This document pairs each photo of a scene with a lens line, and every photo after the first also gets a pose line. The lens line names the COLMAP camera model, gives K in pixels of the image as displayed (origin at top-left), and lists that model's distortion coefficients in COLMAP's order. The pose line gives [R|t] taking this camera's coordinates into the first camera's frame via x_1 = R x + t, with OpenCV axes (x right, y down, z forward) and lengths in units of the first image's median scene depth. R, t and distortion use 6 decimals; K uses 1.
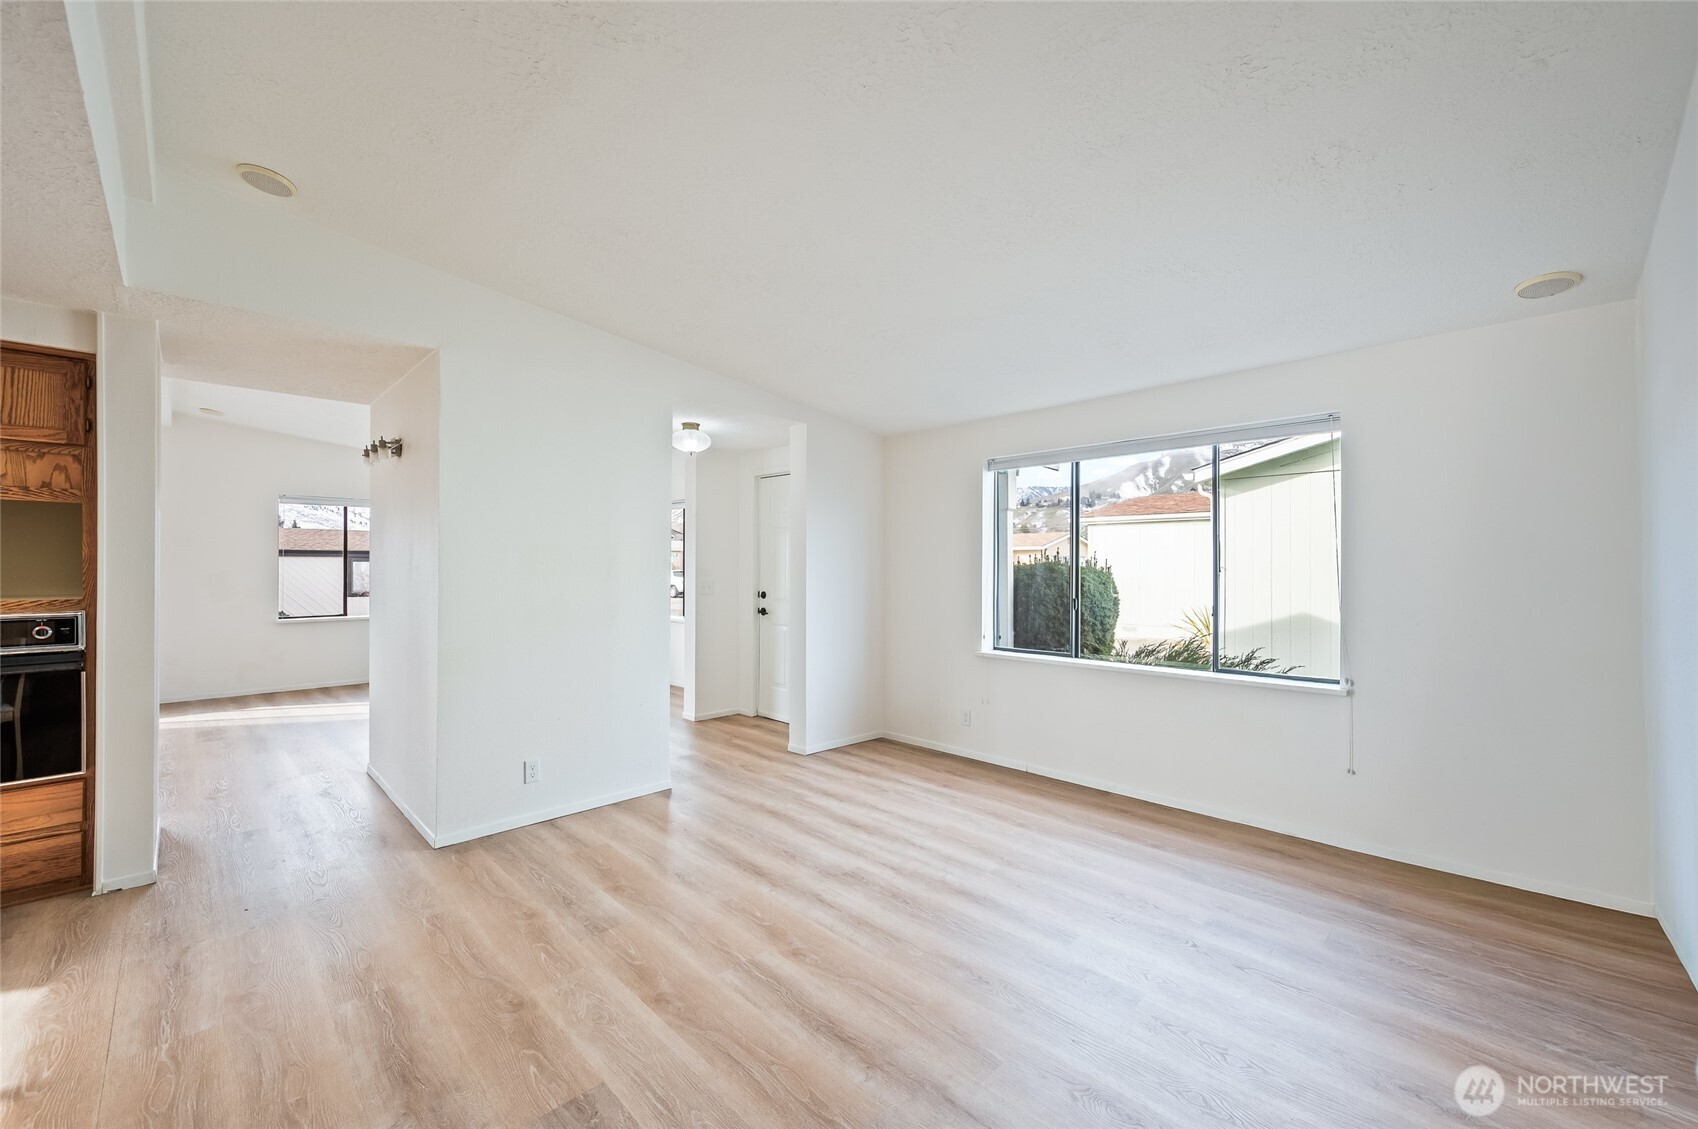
lens RADIAL K [[675.4, 0, 841.5], [0, 675.4, 566.2], [0, 0, 1]] dist [-0.000179, -0.000059]
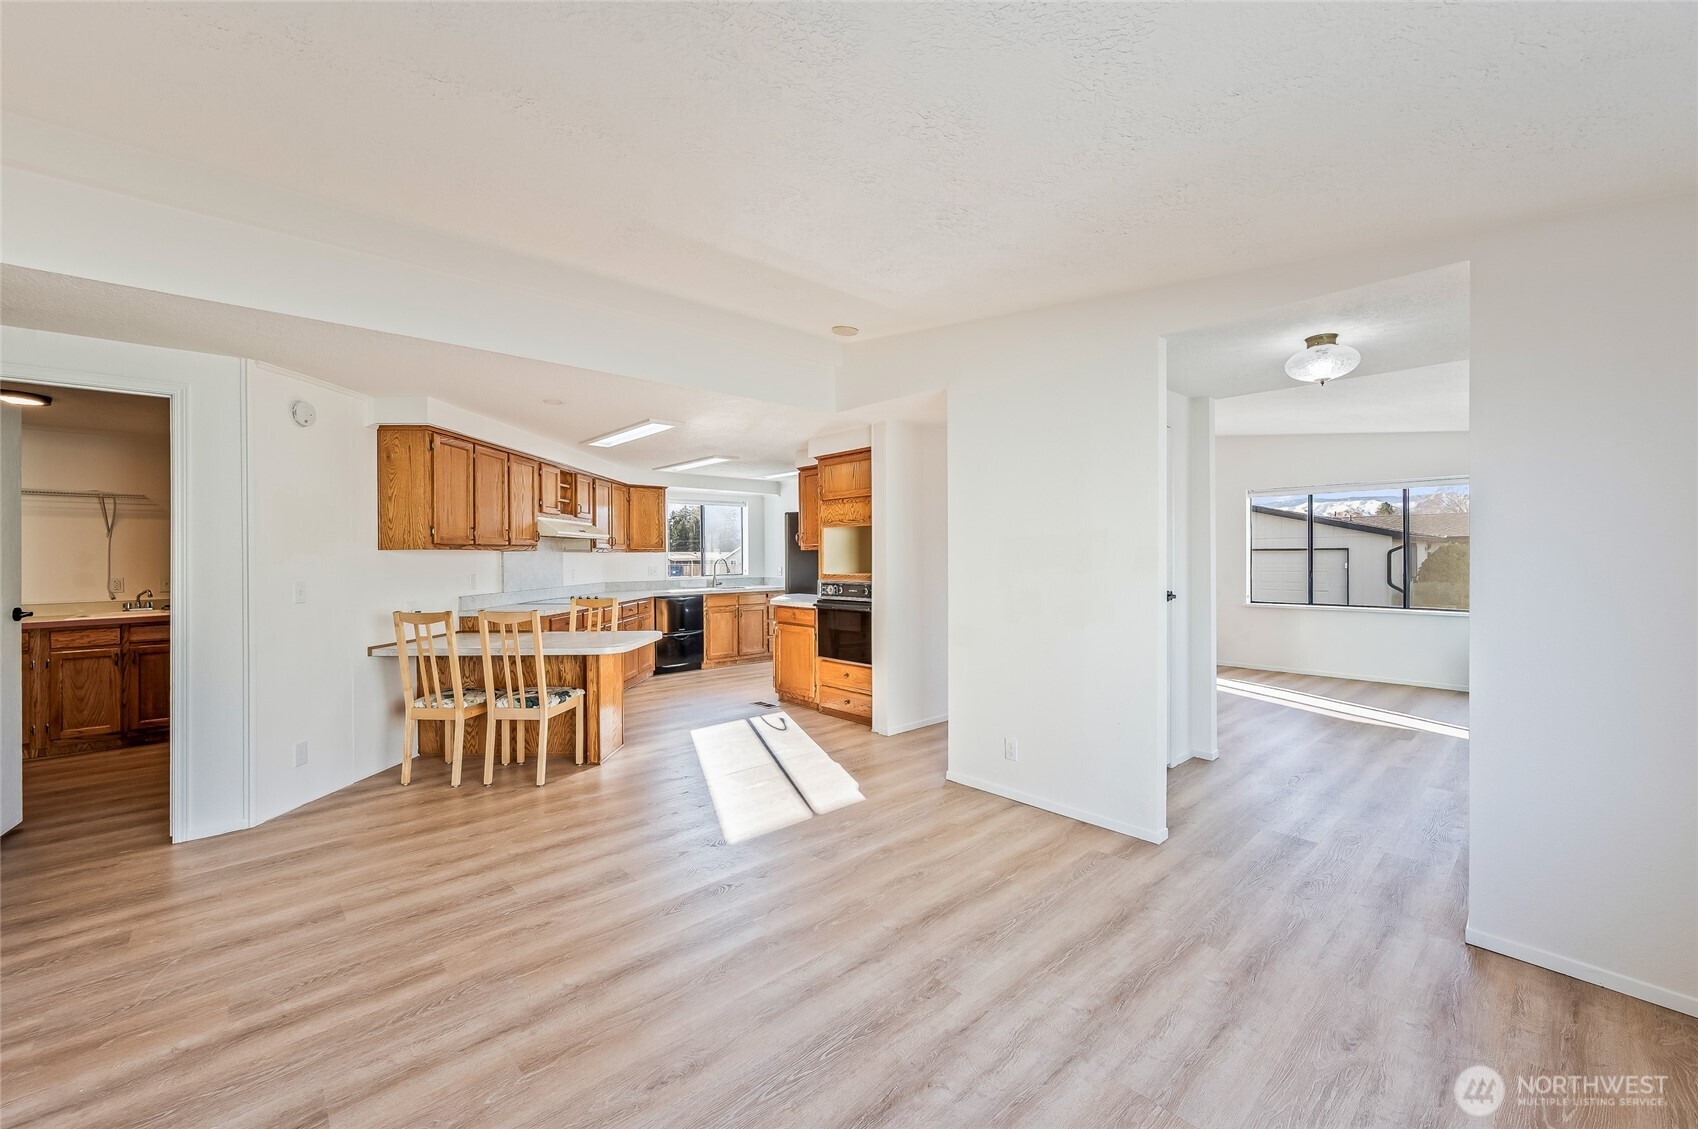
lens RADIAL K [[675.4, 0, 845.9], [0, 675.4, 556.7], [0, 0, 1]] dist [-0.000179, -0.000059]
pose [[-0.040314, -0.001062, -0.999186, 0.656805], [0.003646, 0.999993, -0.001210, -0.000863], [0.999180, -0.003692, -0.040310, 0.832117]]
